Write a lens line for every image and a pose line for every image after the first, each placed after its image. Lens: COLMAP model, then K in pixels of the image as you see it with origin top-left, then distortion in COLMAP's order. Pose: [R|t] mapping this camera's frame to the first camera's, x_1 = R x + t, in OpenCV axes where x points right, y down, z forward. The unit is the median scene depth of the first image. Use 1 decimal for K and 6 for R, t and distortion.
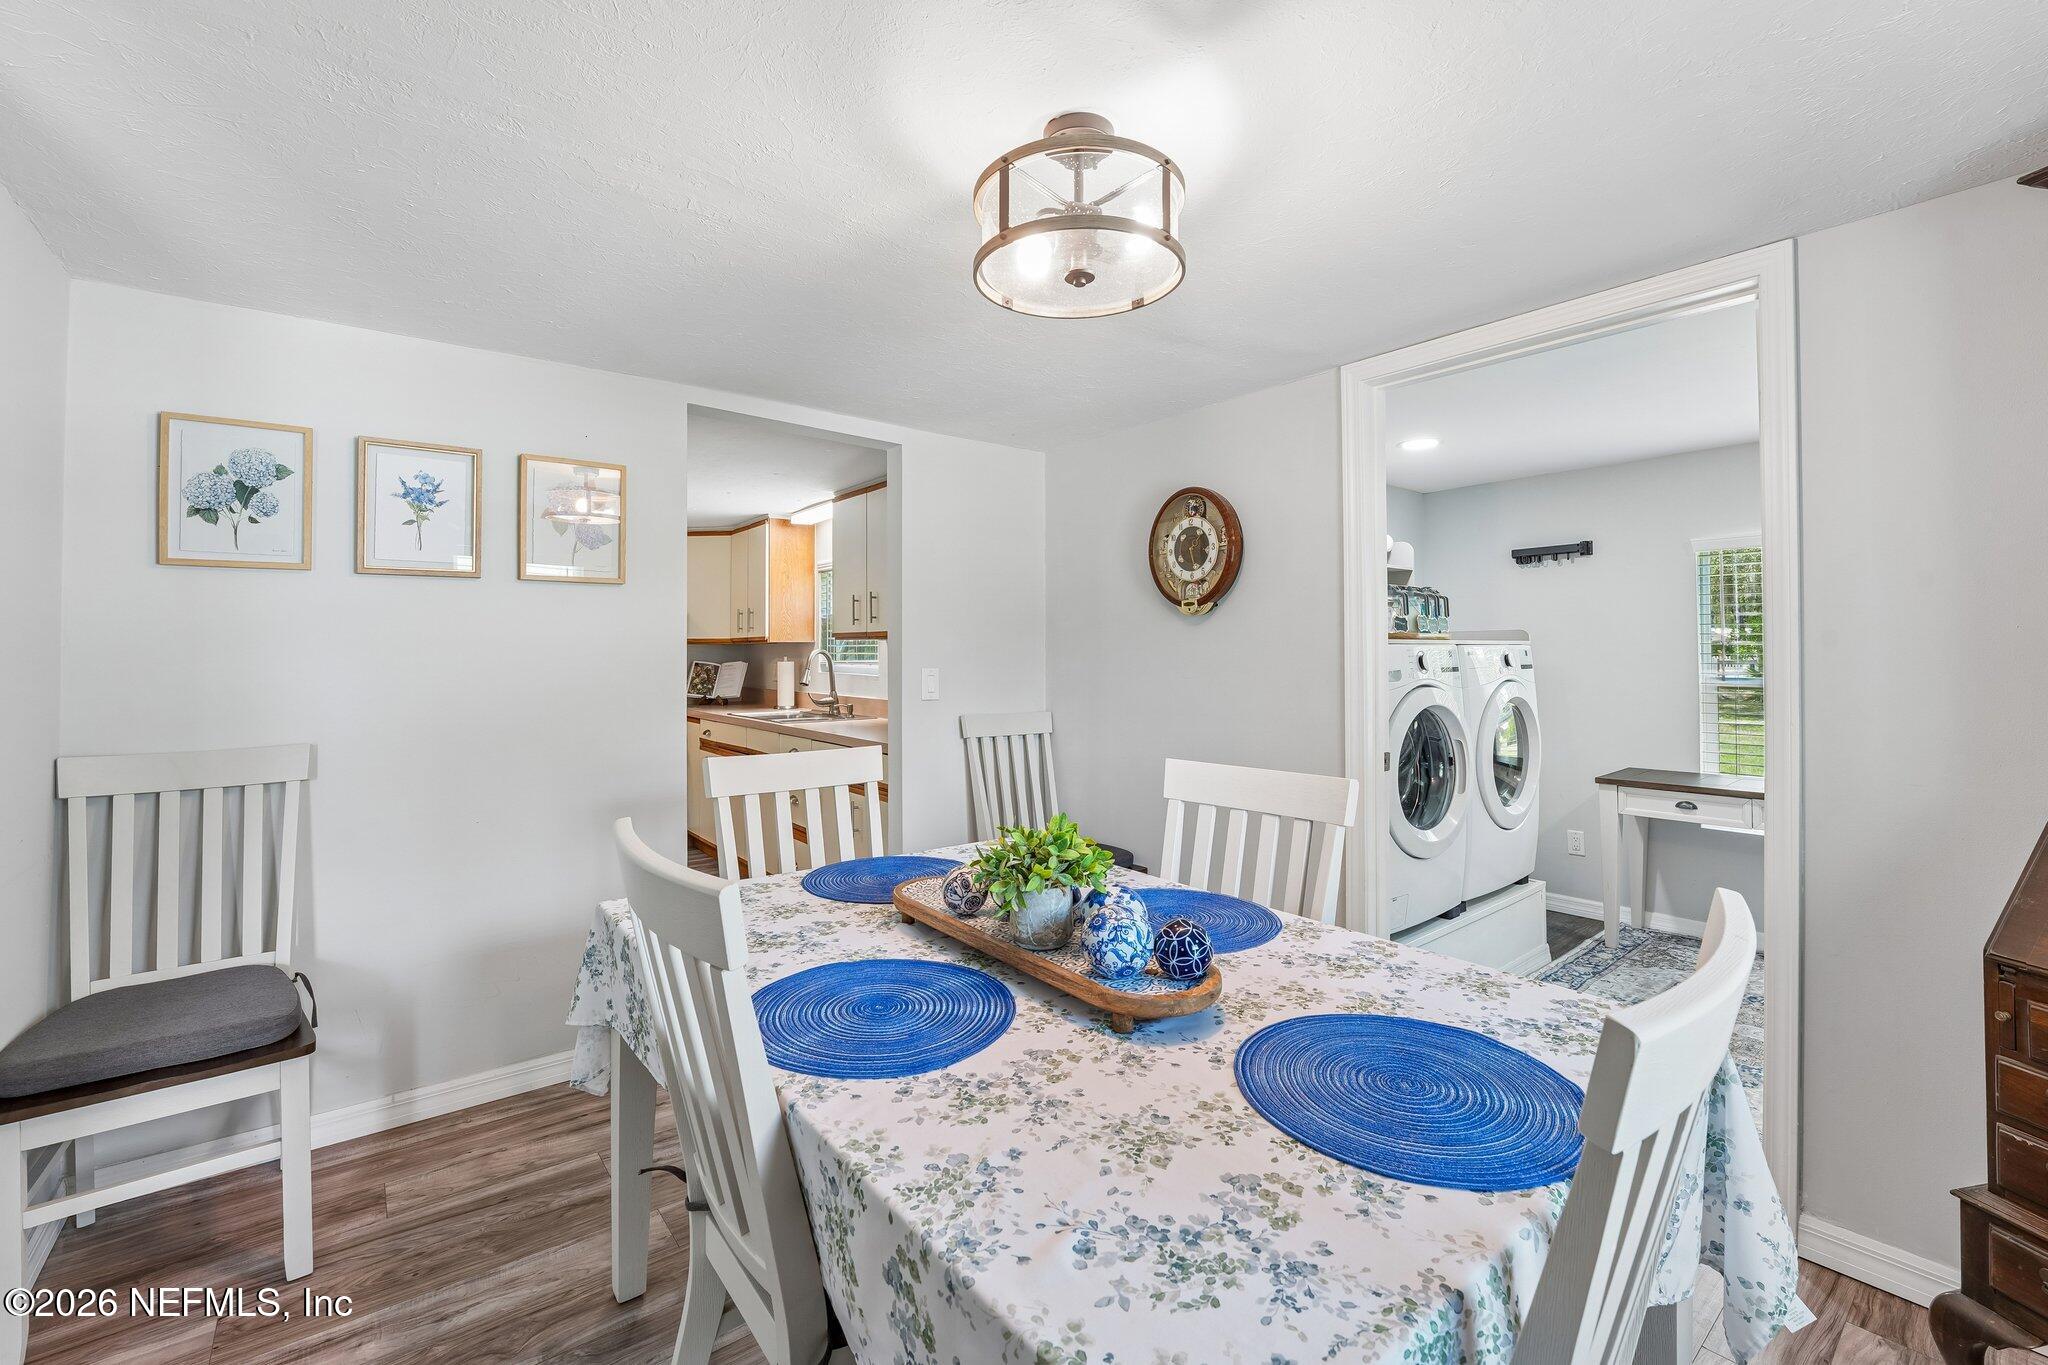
lens RADIAL K [[864.1, 0, 1024.0], [0, 864.1, 682.5], [0, 0, 1]] dist [0.000080, -0.000002]
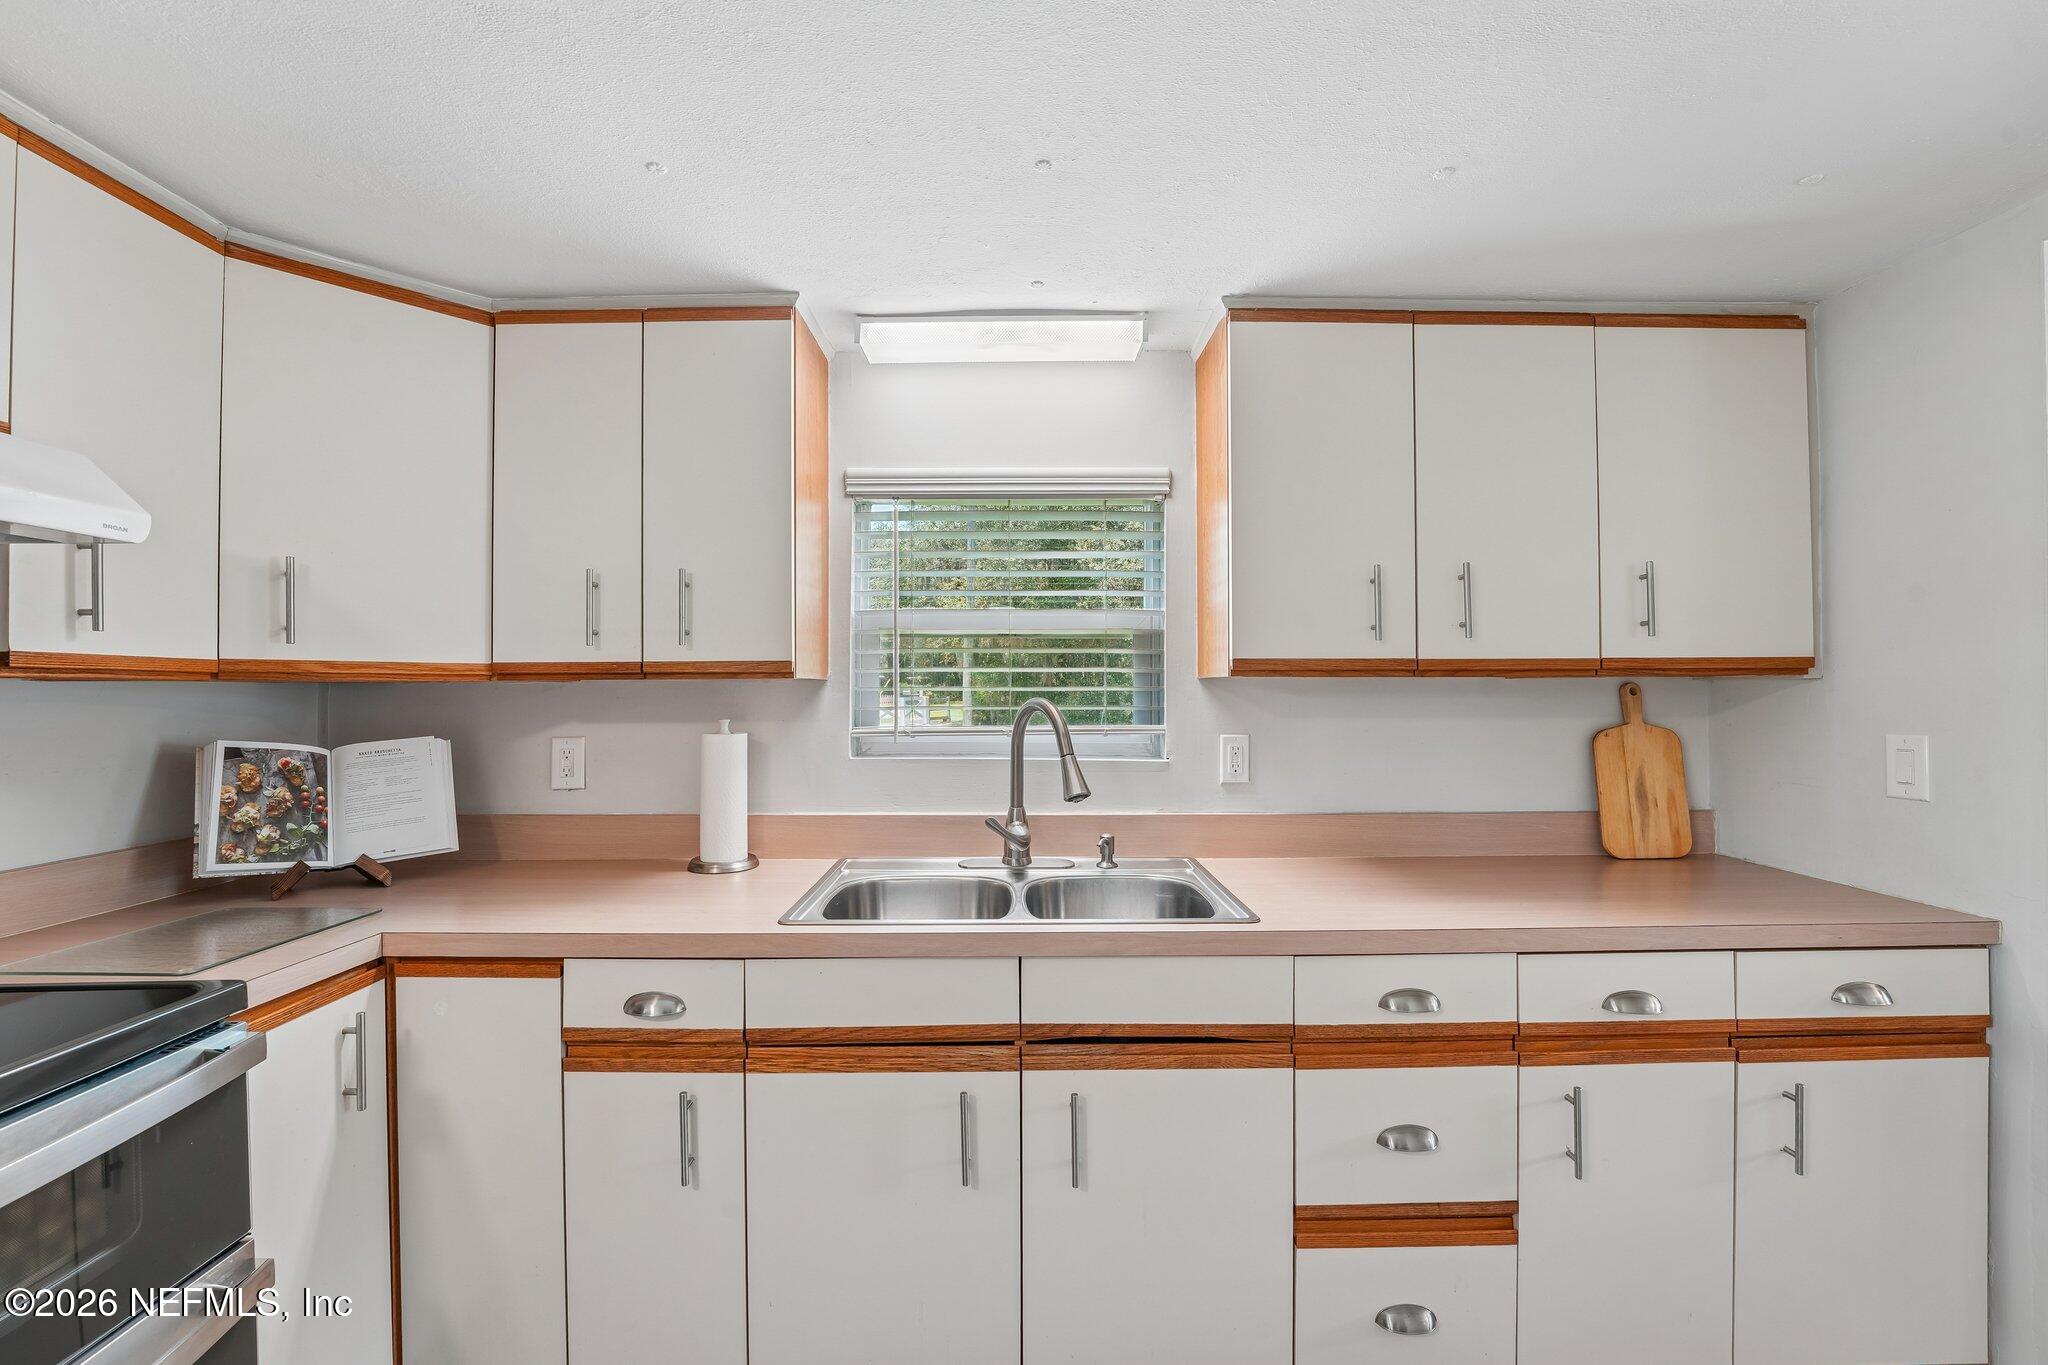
lens RADIAL K [[864.1, 0, 1024.0], [0, 864.1, 682.5], [0, 0, 1]] dist [0.000080, -0.000002]
pose [[0.606266, -0.002791, 0.795257, -0.446886], [0.016376, 0.999826, -0.008975, -0.036377], [-0.795093, 0.018464, 0.606206, 0.642990]]
